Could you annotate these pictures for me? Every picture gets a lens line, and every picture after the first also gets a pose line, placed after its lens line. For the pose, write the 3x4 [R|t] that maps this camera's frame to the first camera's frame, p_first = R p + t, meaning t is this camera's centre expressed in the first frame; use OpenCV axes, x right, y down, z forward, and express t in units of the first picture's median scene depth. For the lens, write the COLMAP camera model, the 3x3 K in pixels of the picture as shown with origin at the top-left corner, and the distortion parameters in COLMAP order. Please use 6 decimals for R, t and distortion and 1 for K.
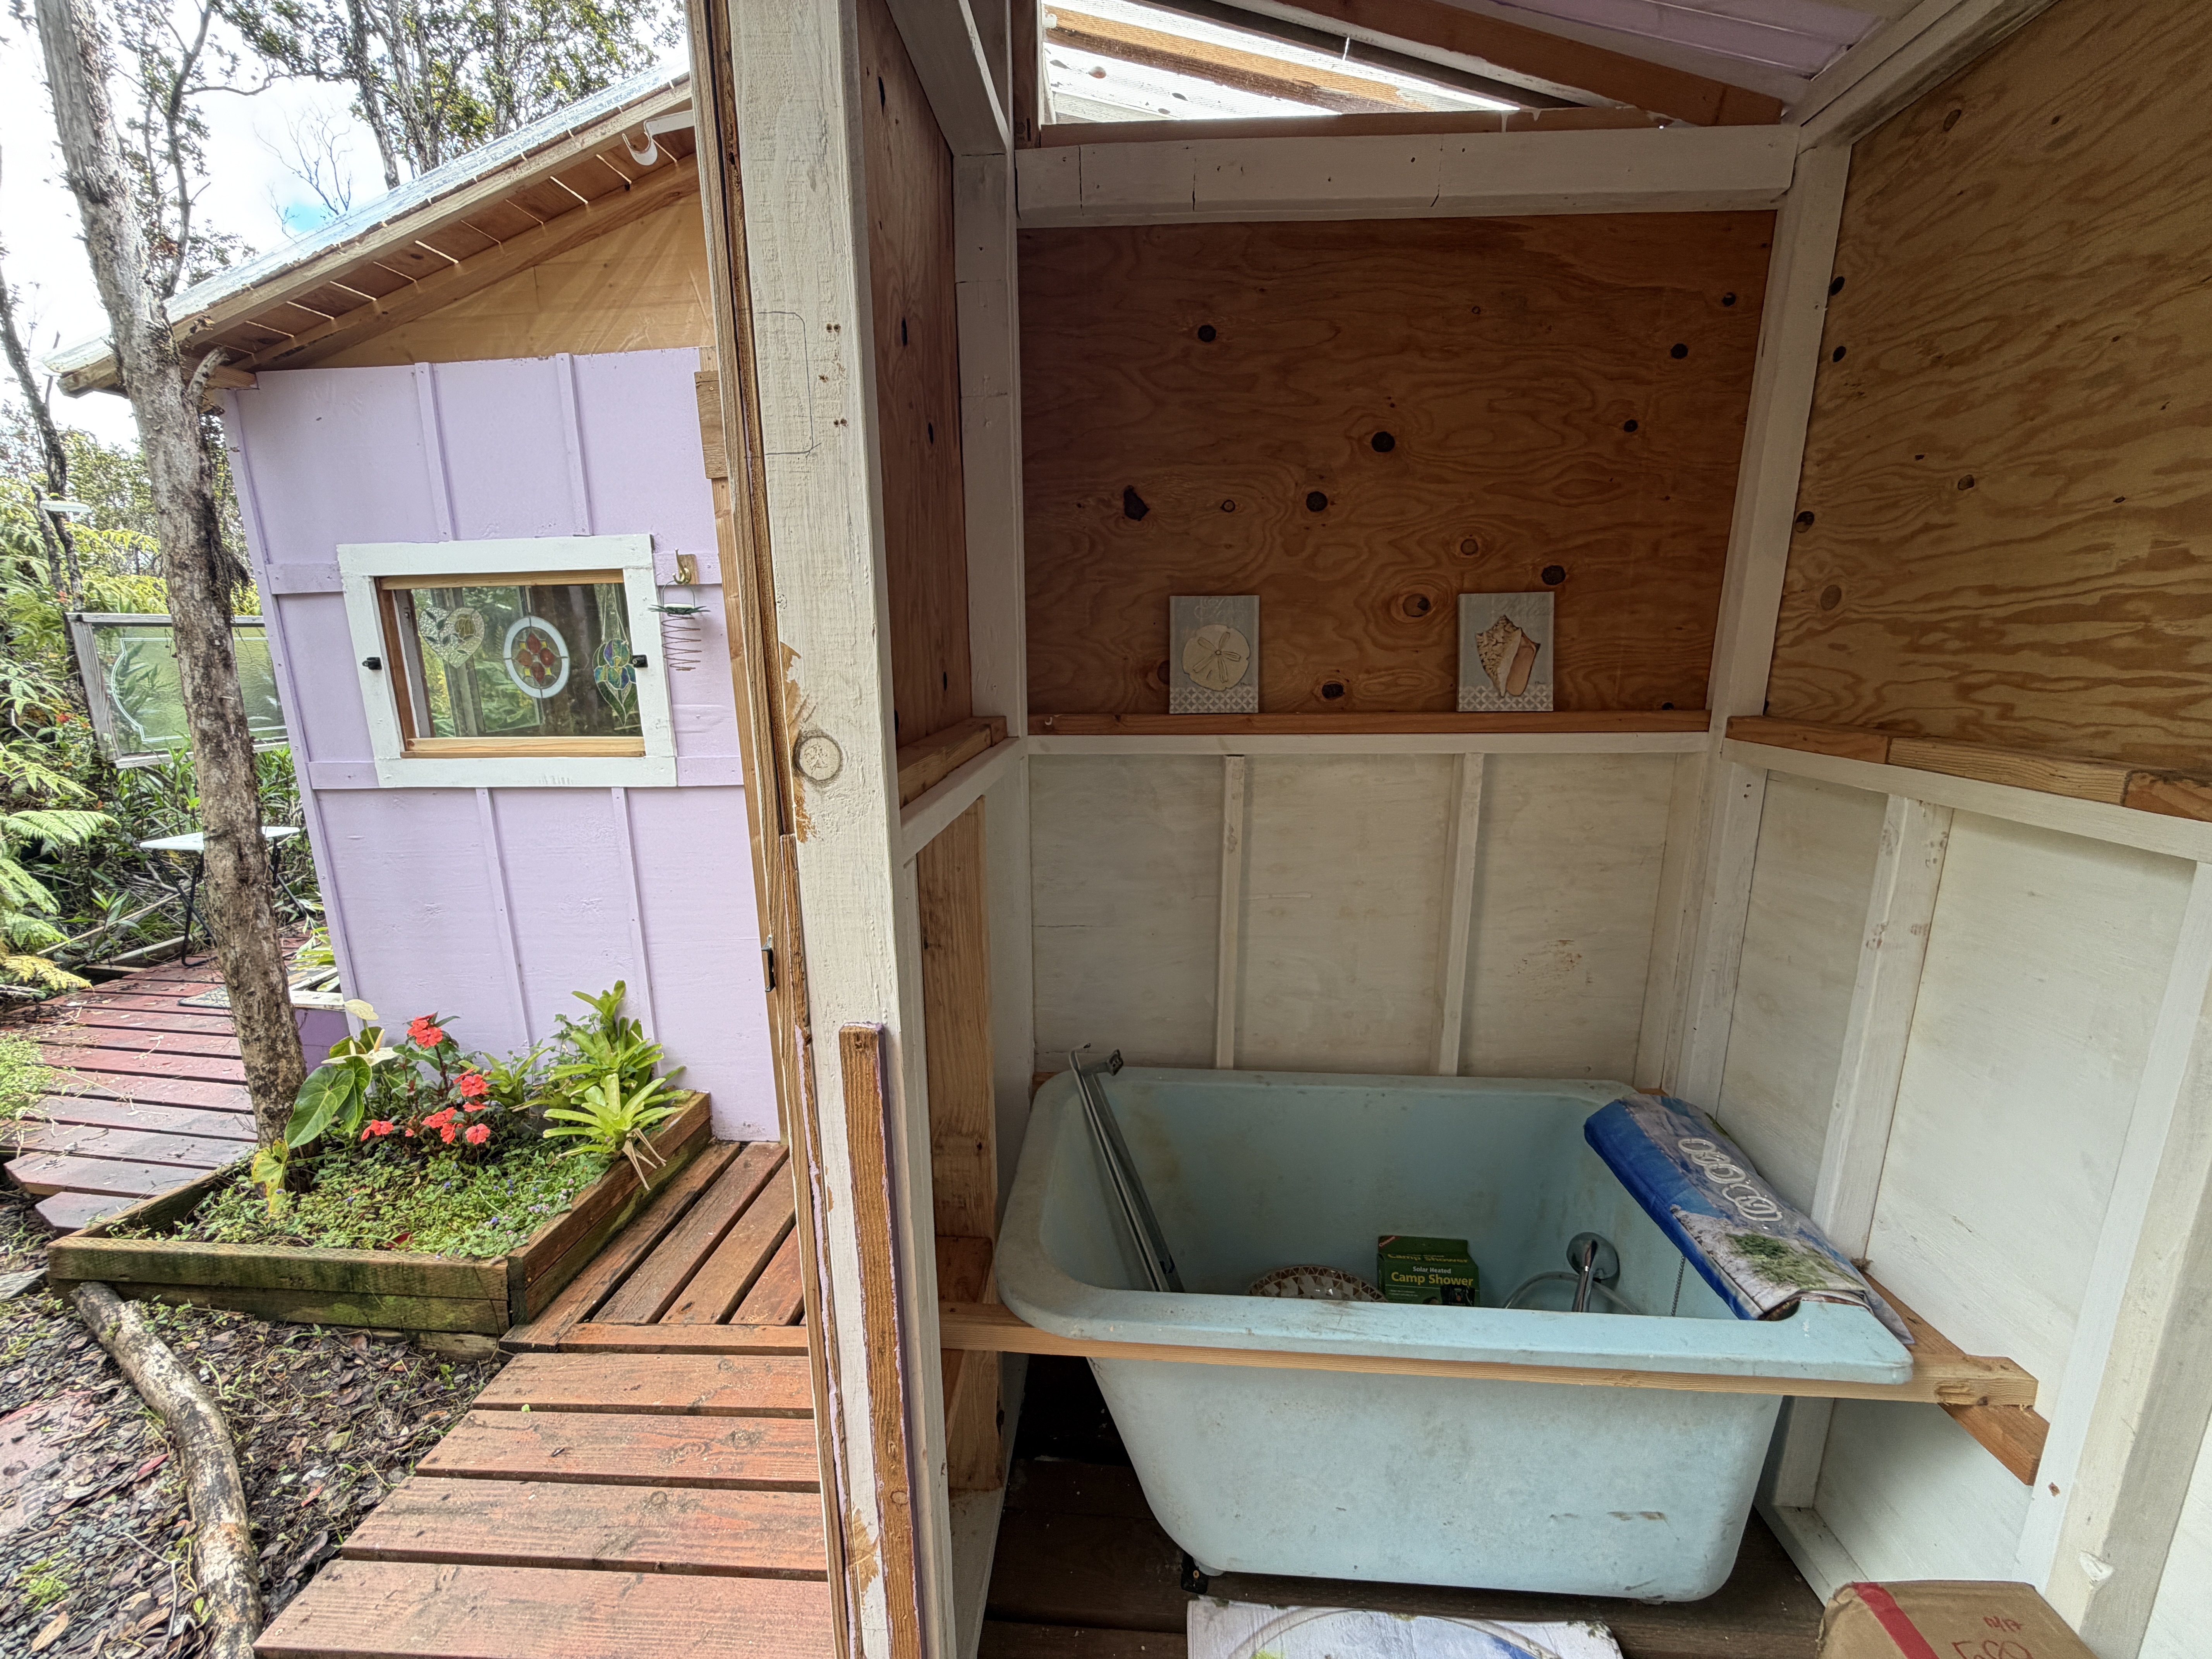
lens RADIAL K [[882.7, 0, 1092.7], [0, 882.7, 827.3], [0, 0, 1]] dist [-0.001206, -0.000156]
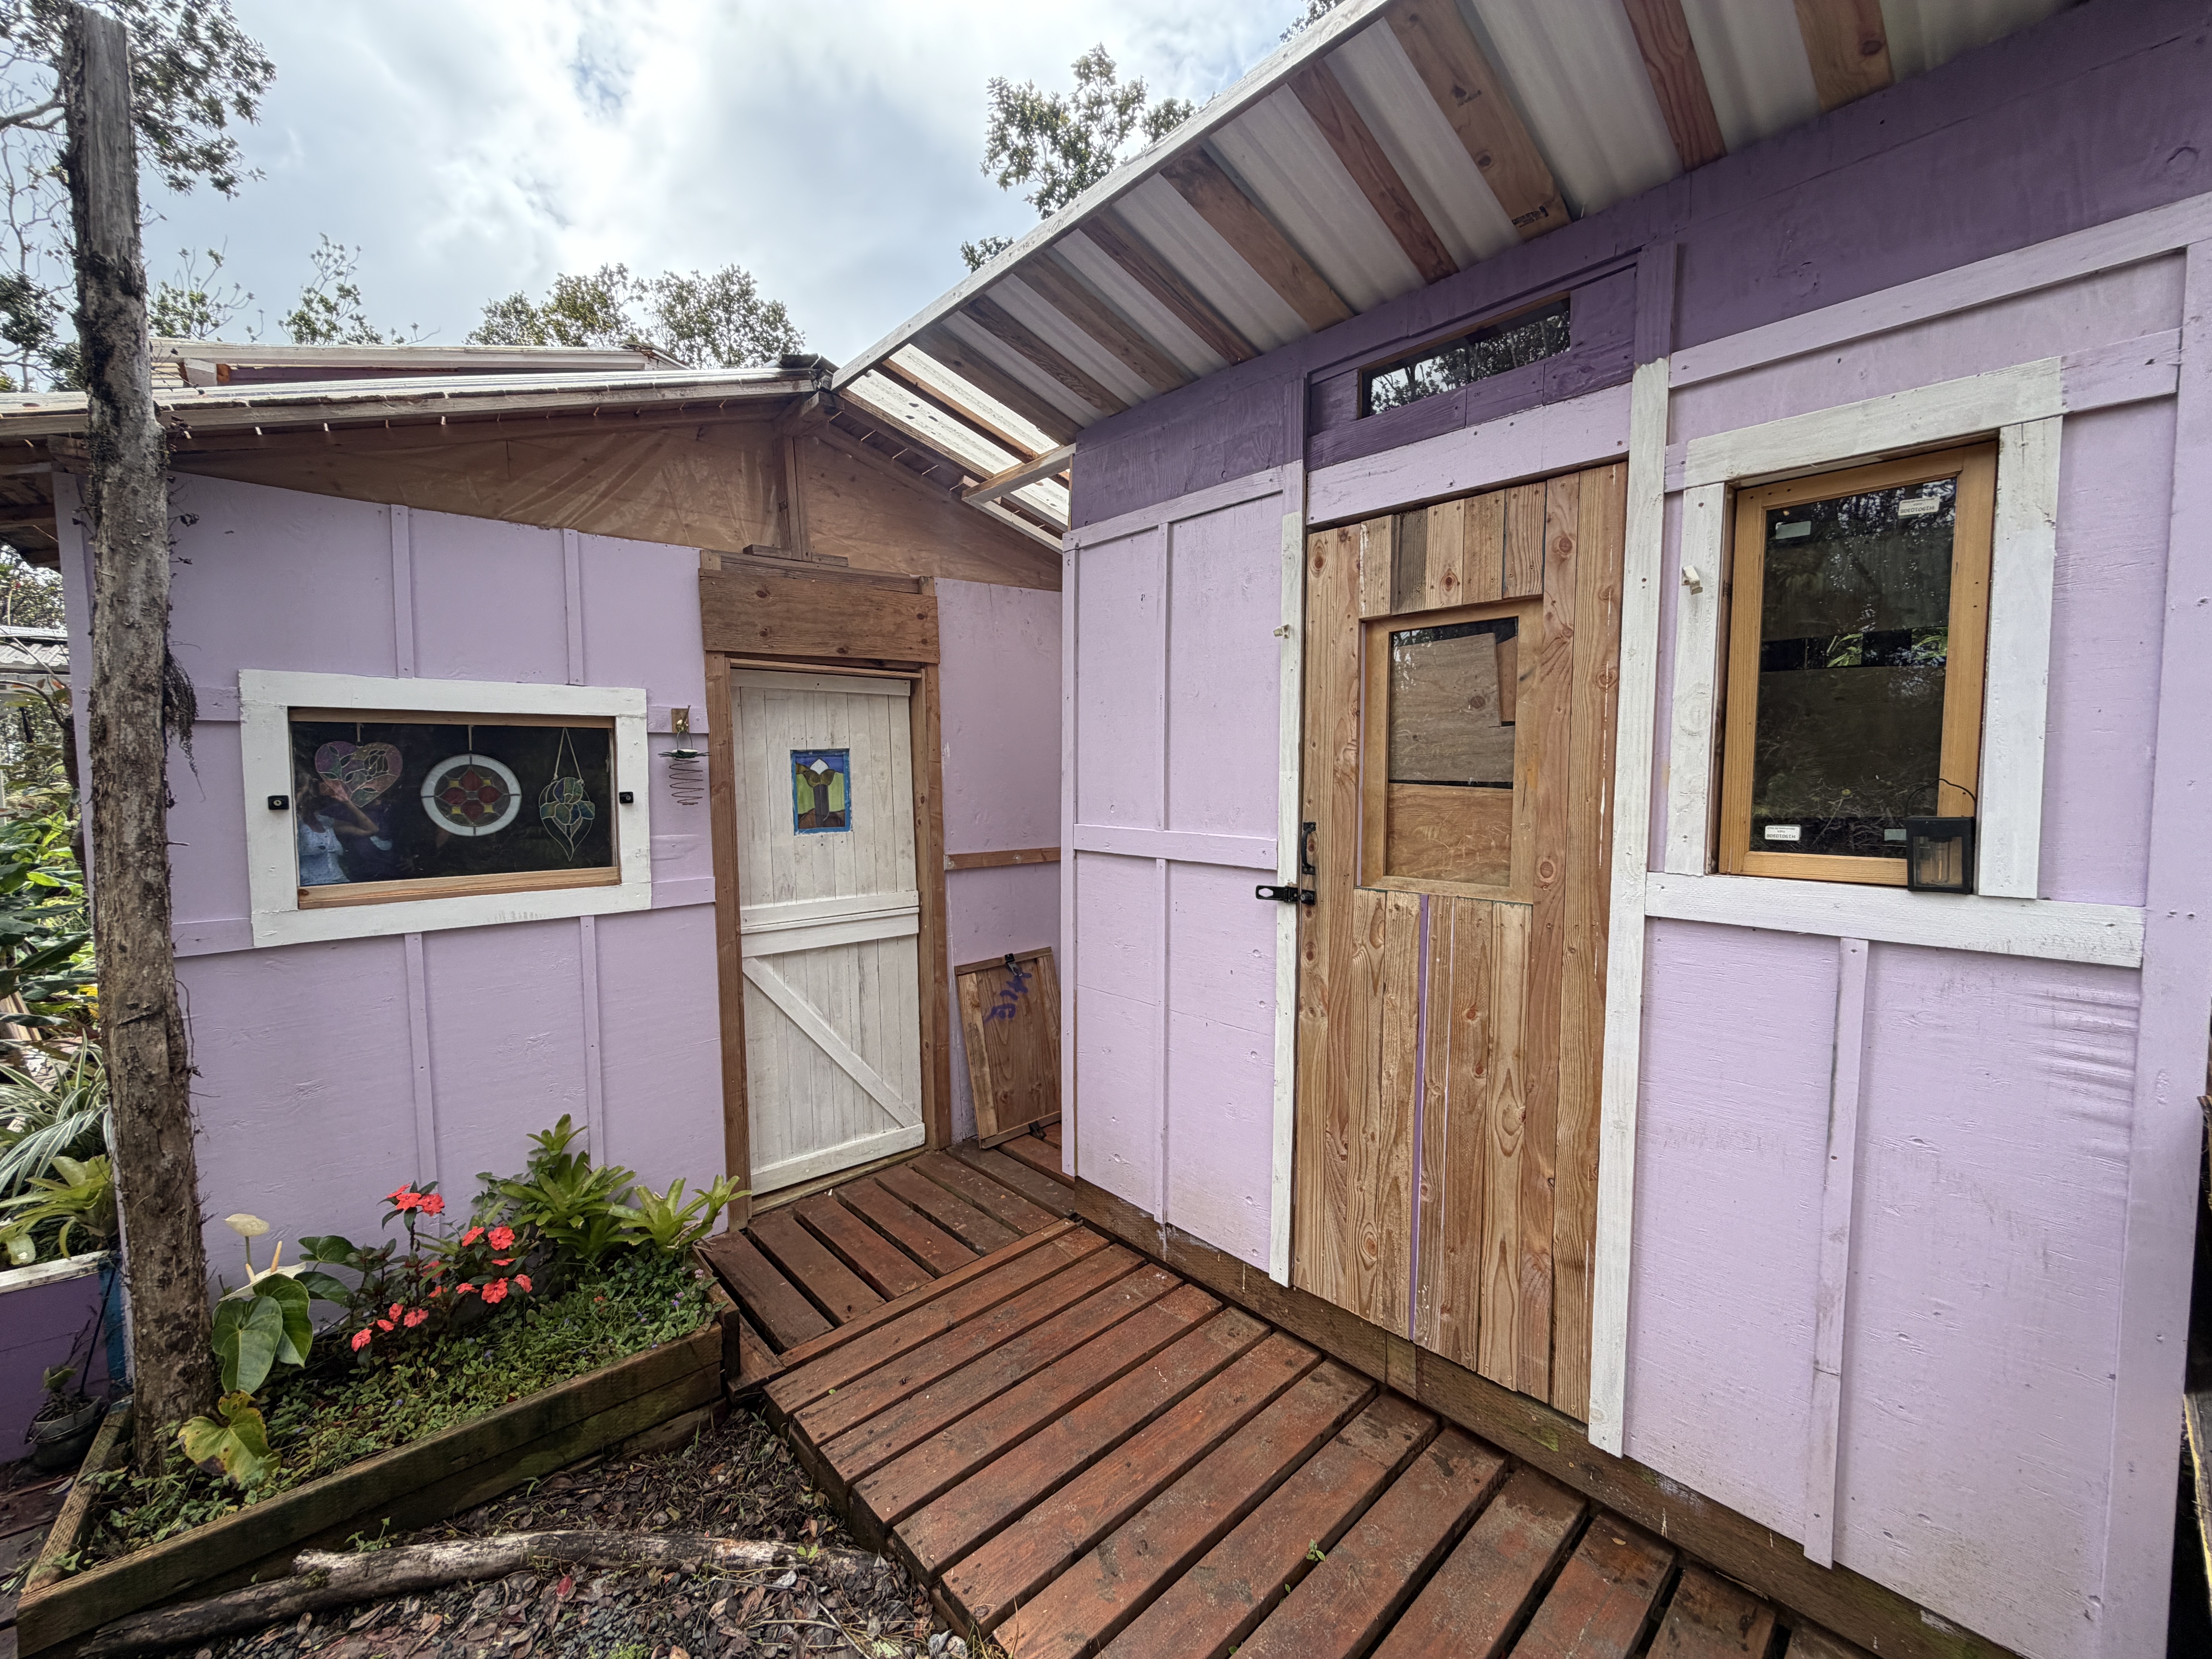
lens RADIAL K [[882.7, 0, 1092.7], [0, 882.7, 827.3], [0, 0, 1]] dist [-0.001206, -0.000156]
pose [[0.694198, -0.030997, 0.719117, -0.920386], [0.144250, 0.984795, -0.096803, 0.041060], [-0.705182, 0.170933, 0.688114, -0.173904]]
